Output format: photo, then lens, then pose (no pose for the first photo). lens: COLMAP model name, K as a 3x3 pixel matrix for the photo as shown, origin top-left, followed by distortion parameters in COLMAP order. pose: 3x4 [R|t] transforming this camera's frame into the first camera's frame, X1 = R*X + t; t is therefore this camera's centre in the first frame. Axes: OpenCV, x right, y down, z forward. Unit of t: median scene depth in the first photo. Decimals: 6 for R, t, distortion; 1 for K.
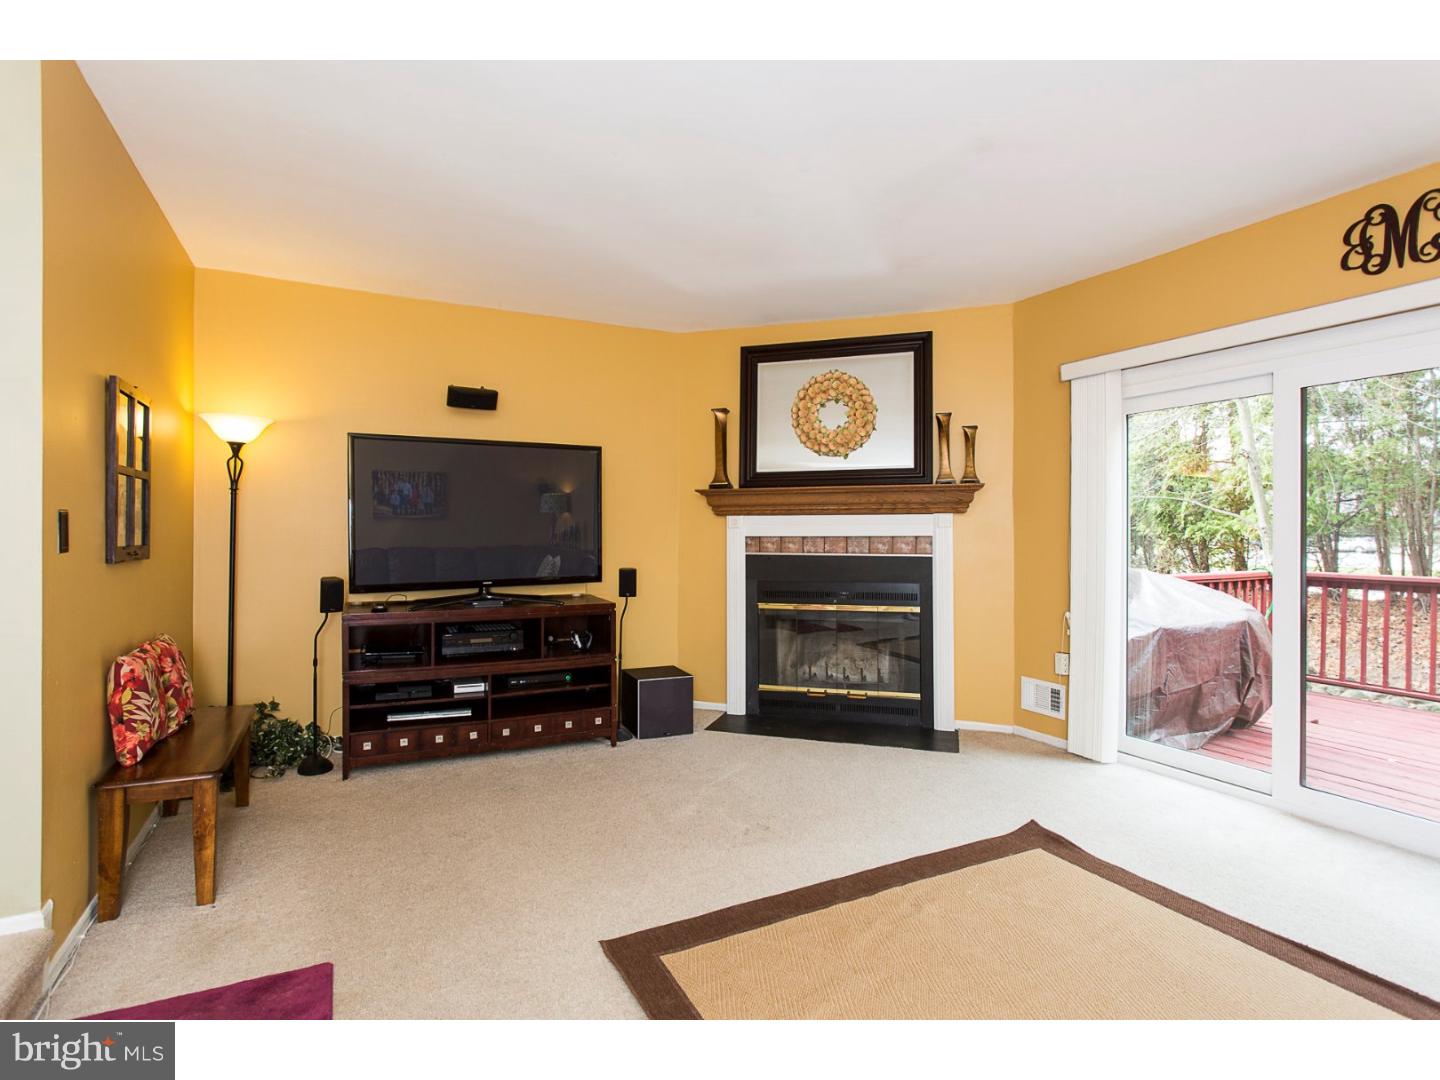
lens RADIAL K [[736.8, 0, 712.9], [0, 736.8, 531.2], [0, 0, 1]] dist [0.003276, -0.001813]
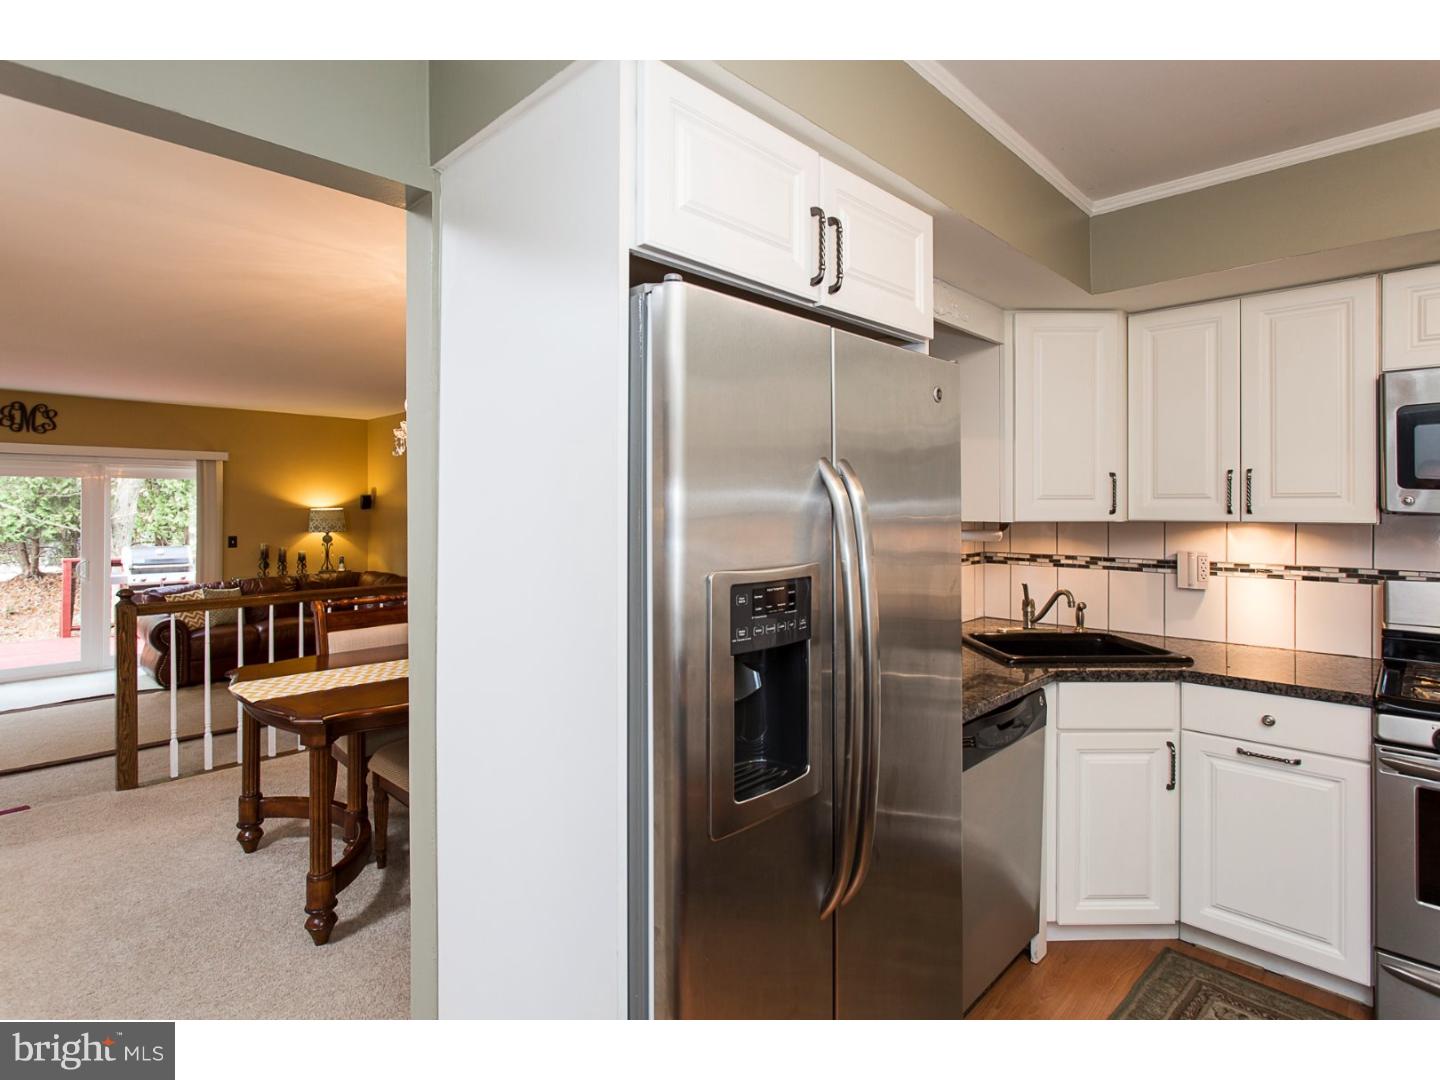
lens RADIAL K [[736.8, 0, 701.2], [0, 736.8, 507.0], [0, 0, 1]] dist [0.003276, -0.001813]
pose [[-0.322303, 0.002345, 0.946634, -1.920866], [0.002847, 0.999995, -0.001508, -0.108502], [-0.946632, 0.002209, -0.322308, -0.257669]]
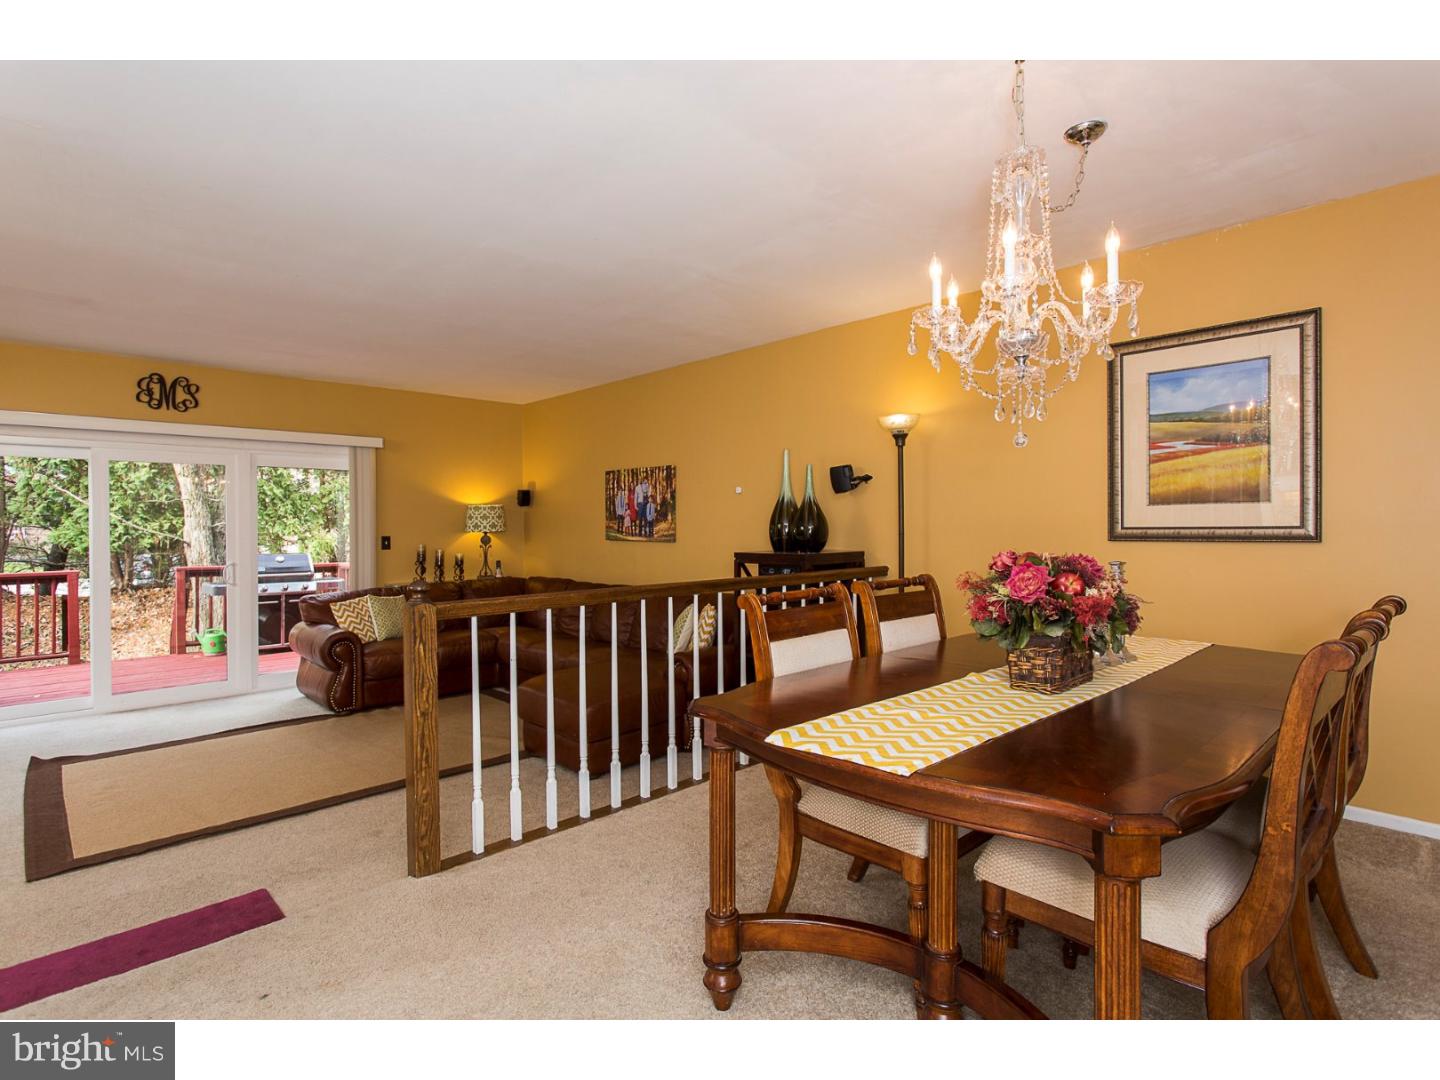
lens RADIAL K [[736.8, 0, 706.7], [0, 736.8, 530.2], [0, 0, 1]] dist [0.003276, -0.001813]
pose [[-0.286130, -0.002099, 0.958189, -1.333226], [0.009522, 0.999942, 0.005034, -0.032119], [-0.958144, 0.010564, -0.286093, 0.186103]]
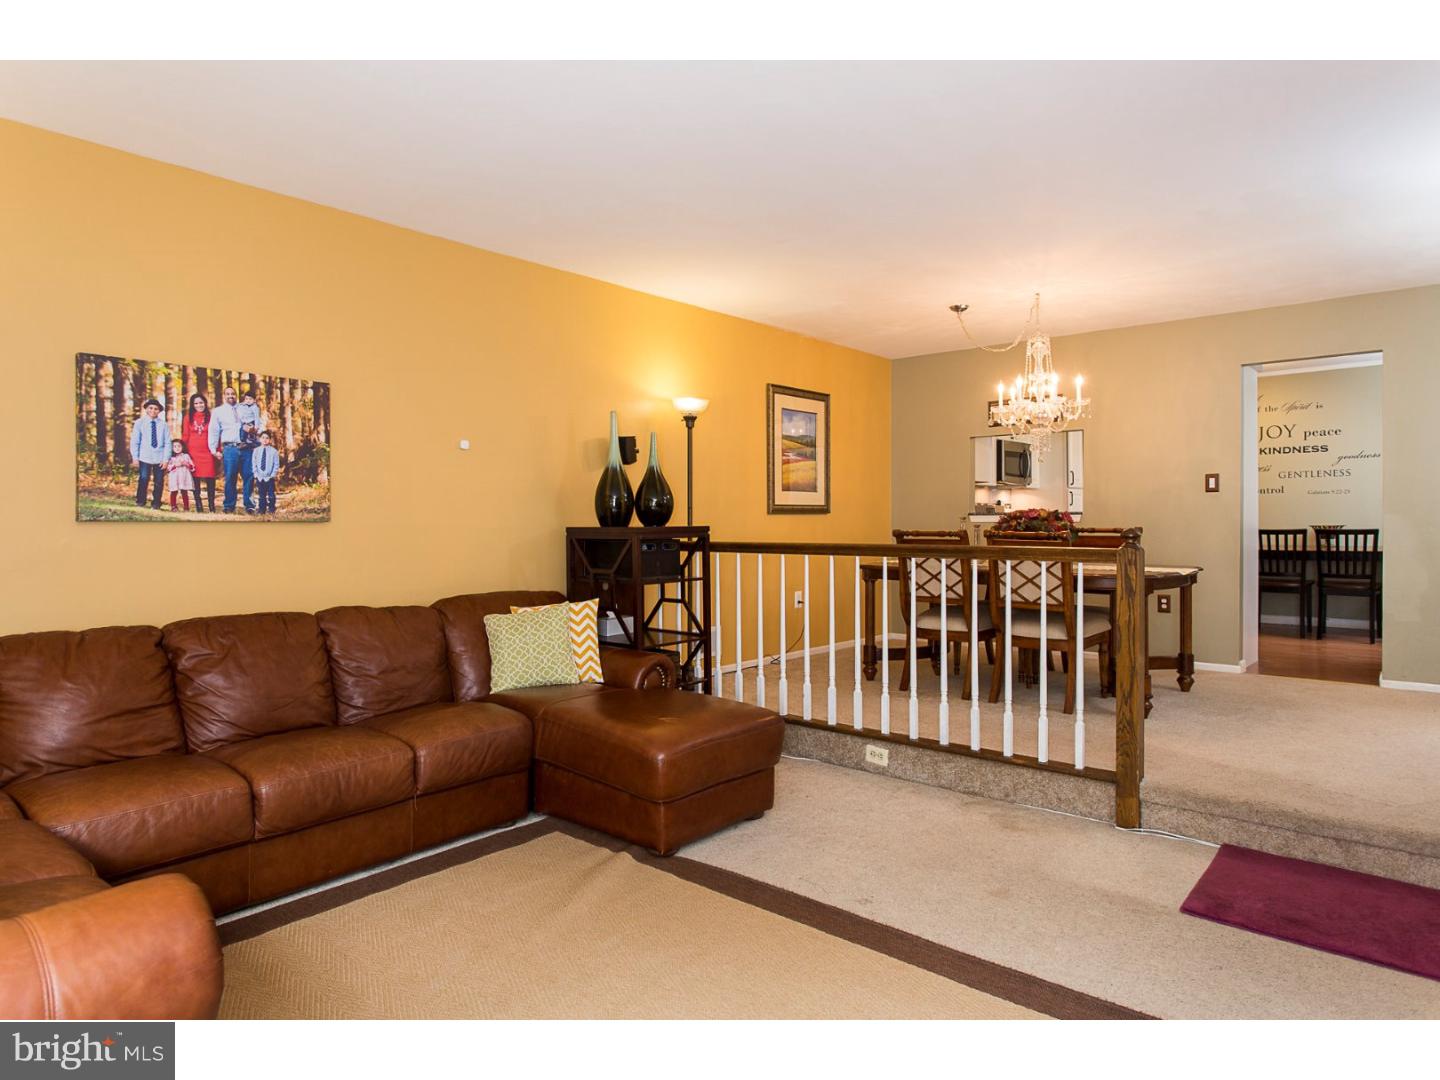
lens RADIAL K [[861.2, 0, 748.6], [0, 861.2, 522.8], [0, 0, 1]] dist [0.005965, 0.002592]
pose [[-0.915314, 0.010271, -0.402611, 0.566943], [0.008396, 0.999944, 0.006422, 0.006816], [0.402654, 0.002498, -0.915349, 1.141589]]
